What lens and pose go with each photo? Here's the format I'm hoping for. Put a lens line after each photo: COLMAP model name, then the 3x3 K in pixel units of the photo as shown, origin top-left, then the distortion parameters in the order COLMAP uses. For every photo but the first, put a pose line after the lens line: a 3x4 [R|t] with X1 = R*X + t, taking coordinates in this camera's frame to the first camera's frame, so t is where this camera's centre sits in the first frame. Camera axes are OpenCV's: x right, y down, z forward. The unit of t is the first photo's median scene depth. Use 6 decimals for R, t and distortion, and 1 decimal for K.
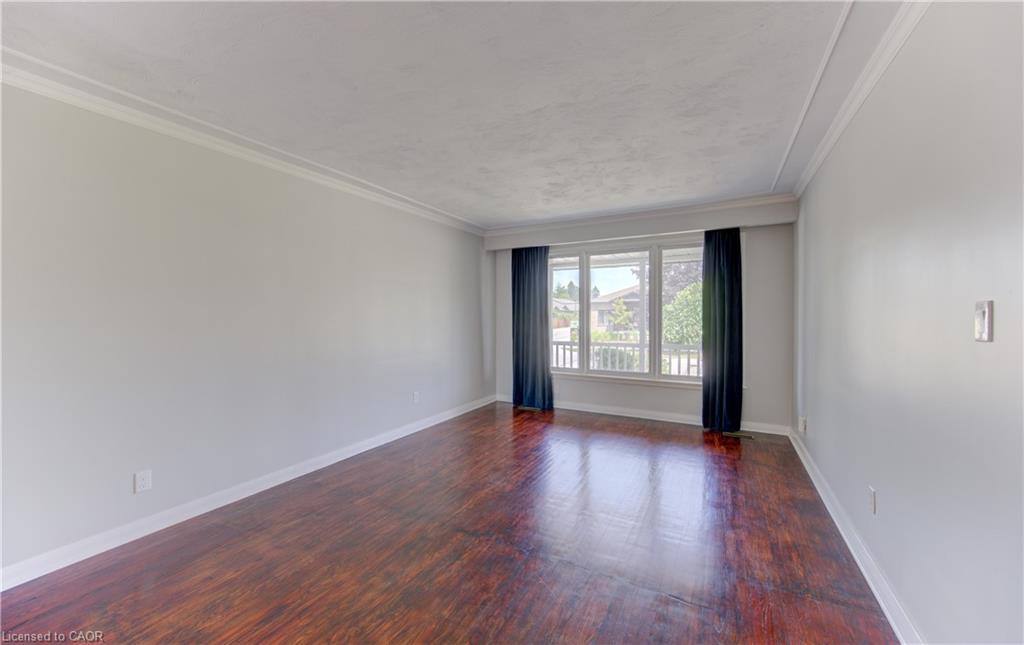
lens RADIAL K [[380.6, 0, 507.0], [0, 380.6, 320.9], [0, 0, 1]] dist [-0.002937, 0.000037]
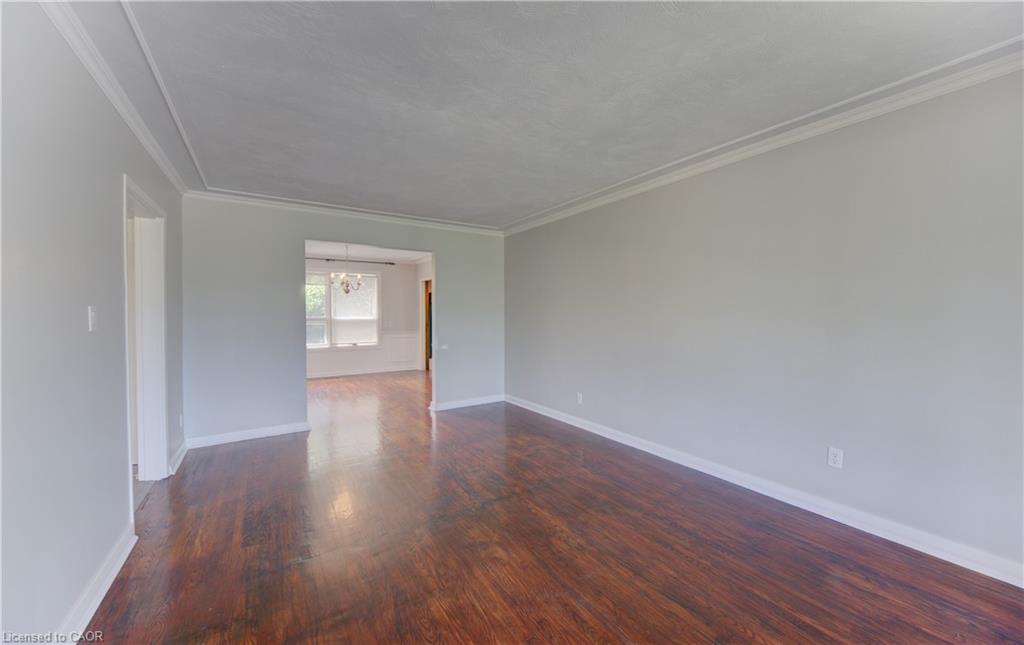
lens RADIAL K [[380.6, 0, 515.8], [0, 380.6, 318.0], [0, 0, 1]] dist [-0.002937, 0.000037]
pose [[-0.462539, 0.015174, -0.886469, 0.810452], [-0.008100, 0.999739, 0.021339, -0.020081], [0.886562, 0.017051, -0.462295, 1.466474]]
